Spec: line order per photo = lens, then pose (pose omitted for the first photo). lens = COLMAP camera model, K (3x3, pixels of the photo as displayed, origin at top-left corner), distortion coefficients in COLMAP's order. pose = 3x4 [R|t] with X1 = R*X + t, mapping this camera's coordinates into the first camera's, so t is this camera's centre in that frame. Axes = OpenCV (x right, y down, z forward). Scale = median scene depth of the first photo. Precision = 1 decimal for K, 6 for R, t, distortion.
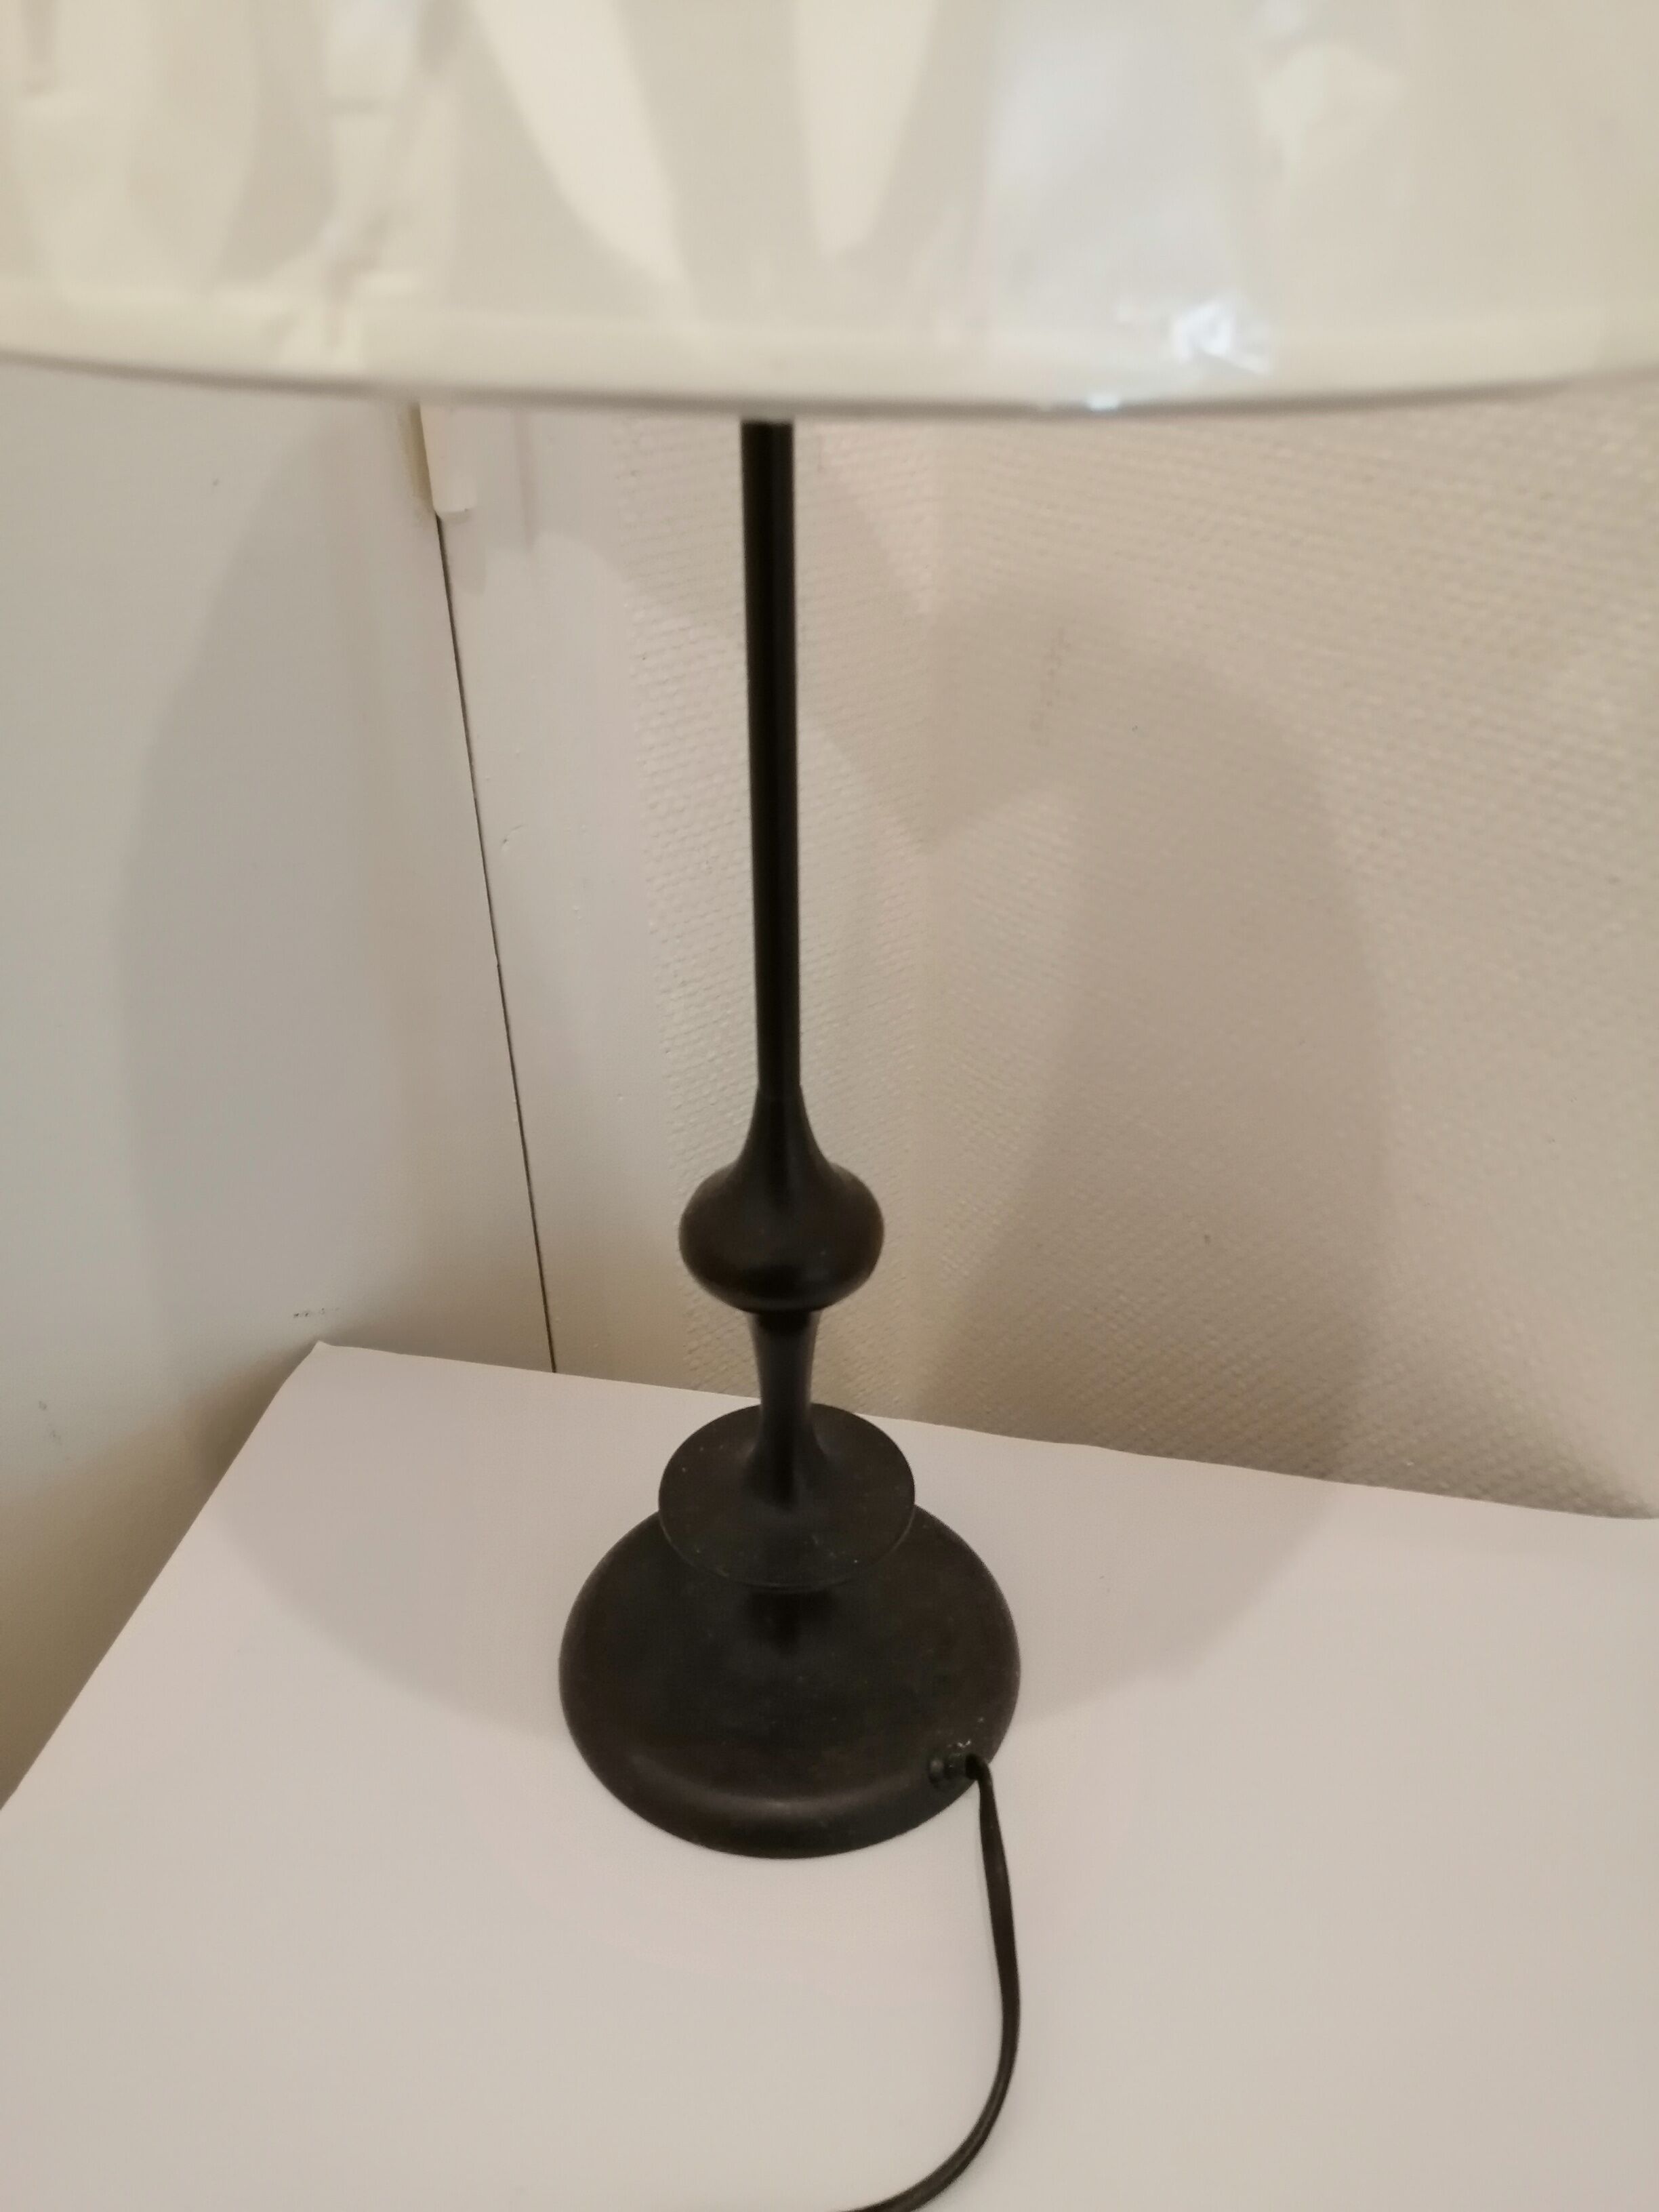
lens RADIAL K [[1679.1, 0, 843.7], [0, 1679.1, 1100.7], [0, 0, 1]] dist [-0.005121, 0.015972]
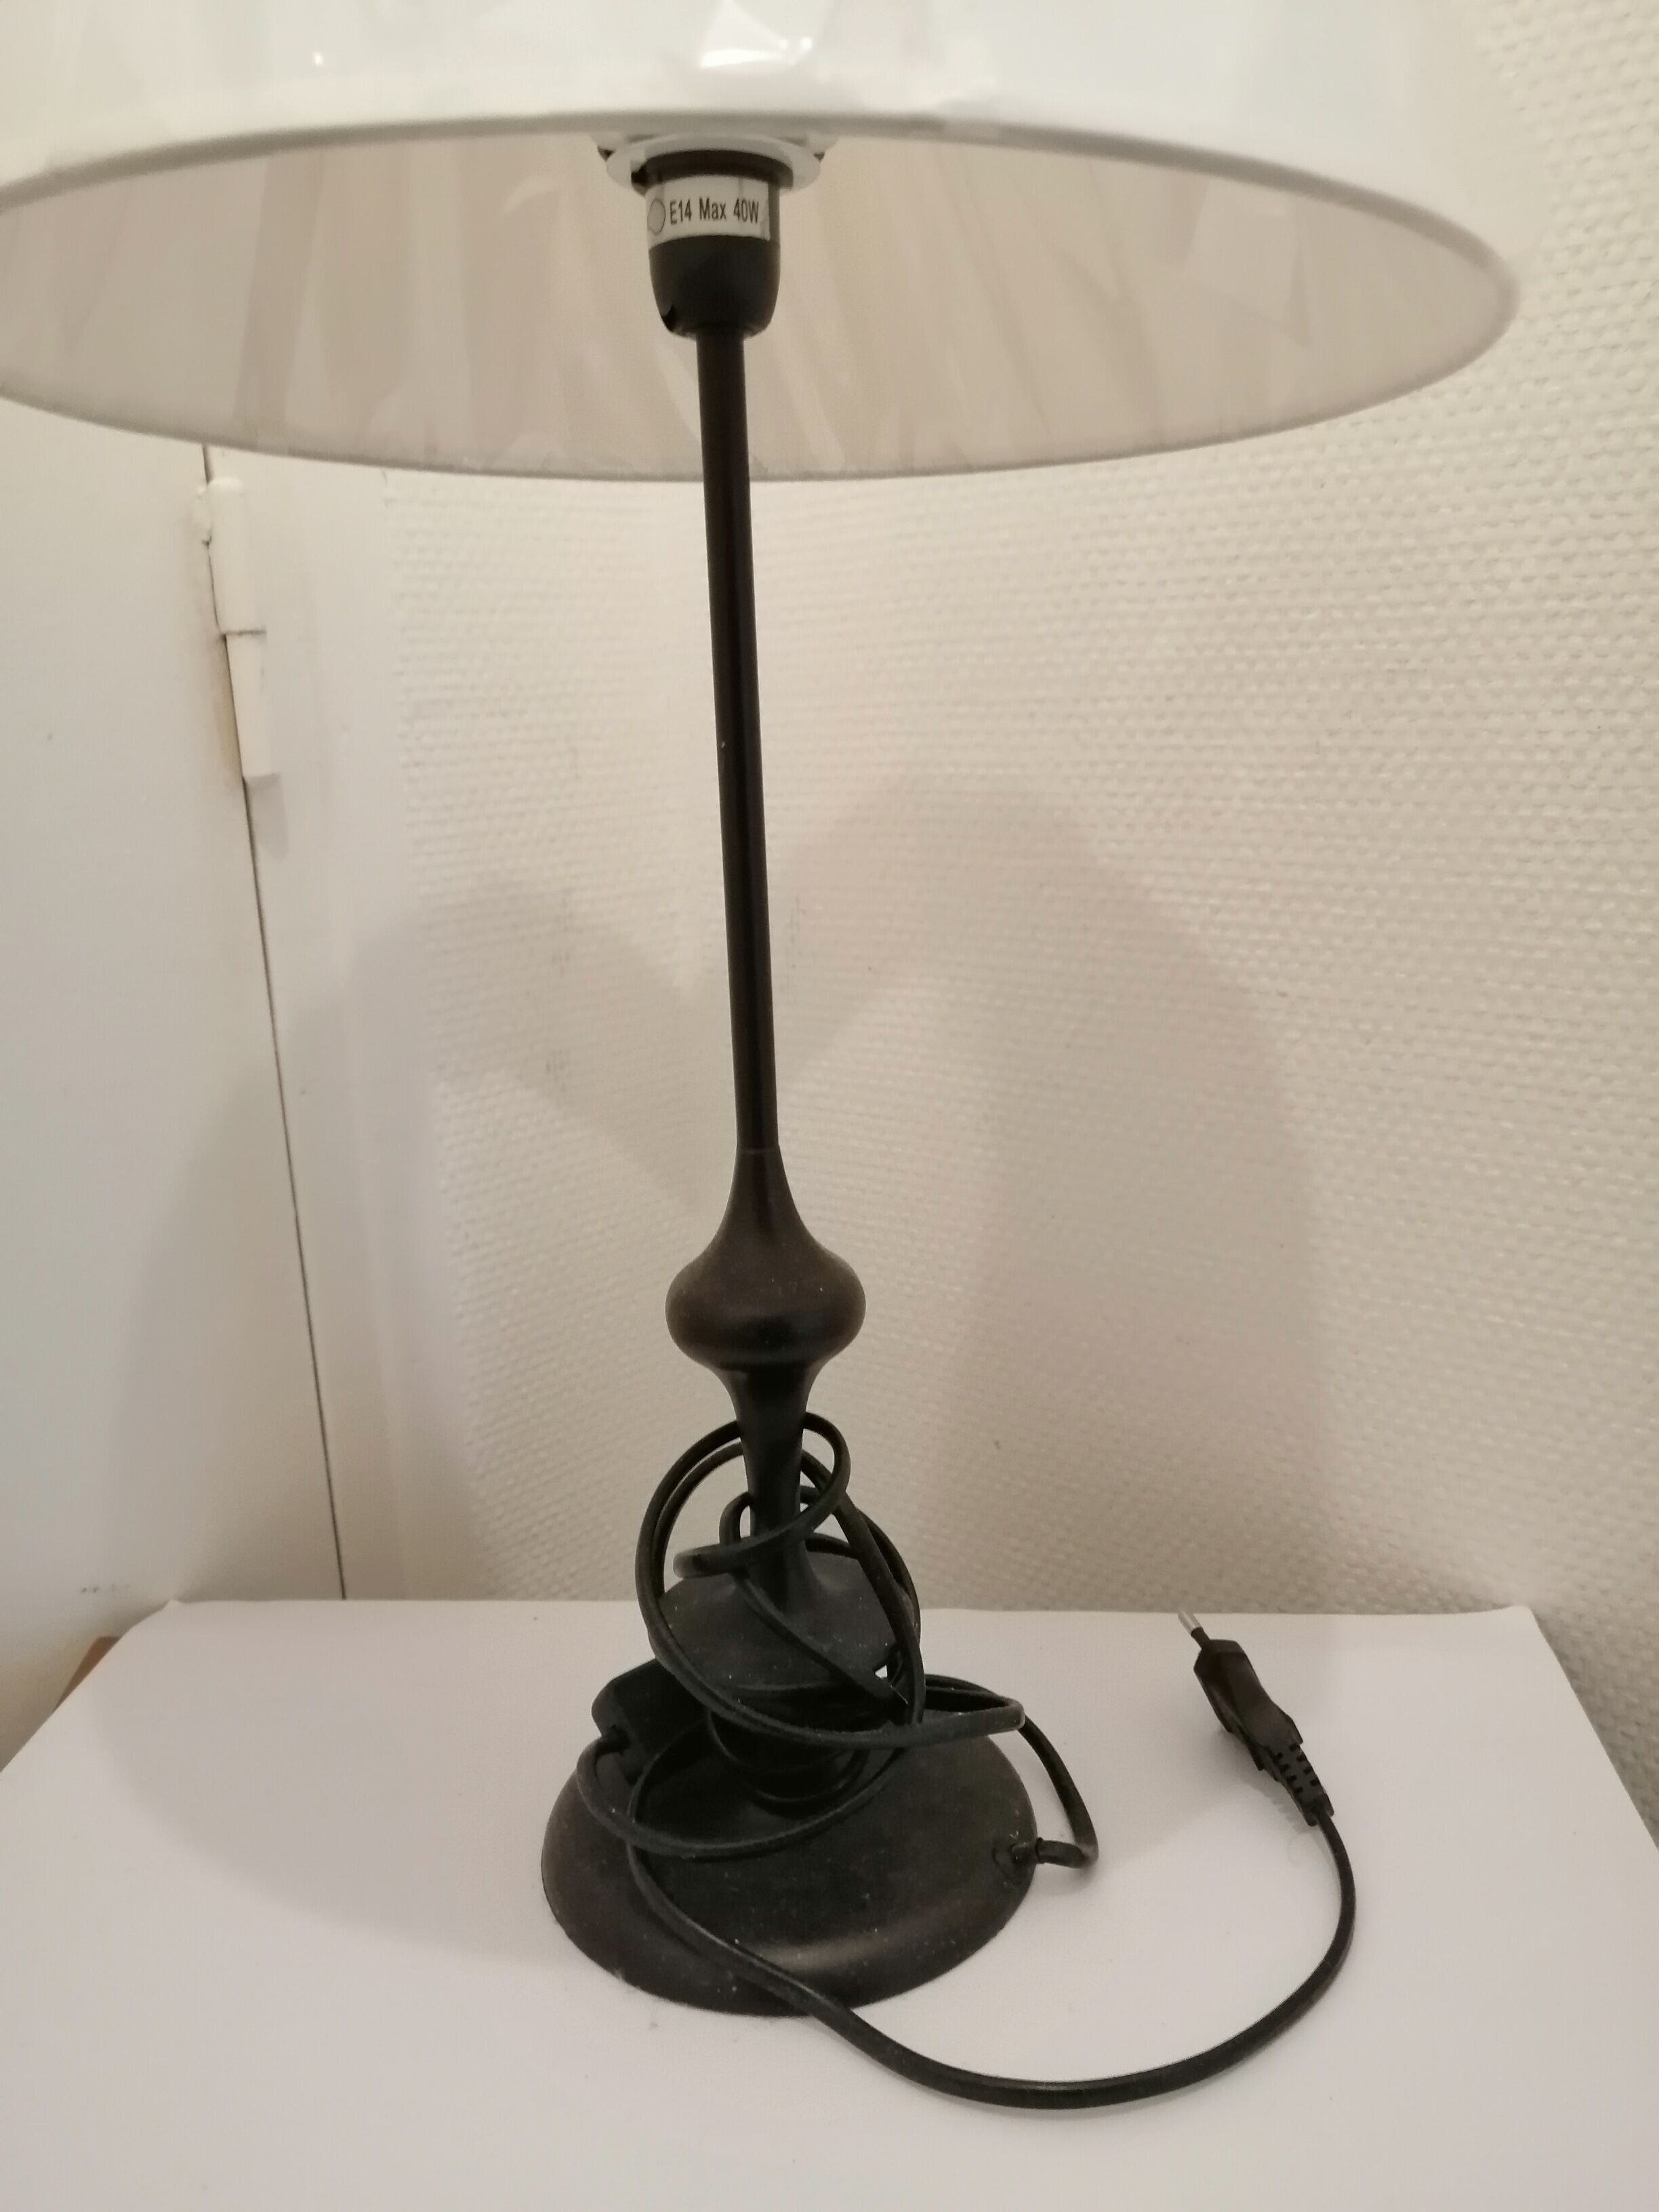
lens RADIAL K [[1679.1, 0, 812.7], [0, 1679.1, 1099.4], [0, 0, 1]] dist [-0.005121, 0.015972]
pose [[0.988271, -0.068058, 0.136704, -0.029697], [0.108400, 0.943185, -0.314087, 0.240956], [-0.107561, 0.325222, 0.939500, -0.041541]]
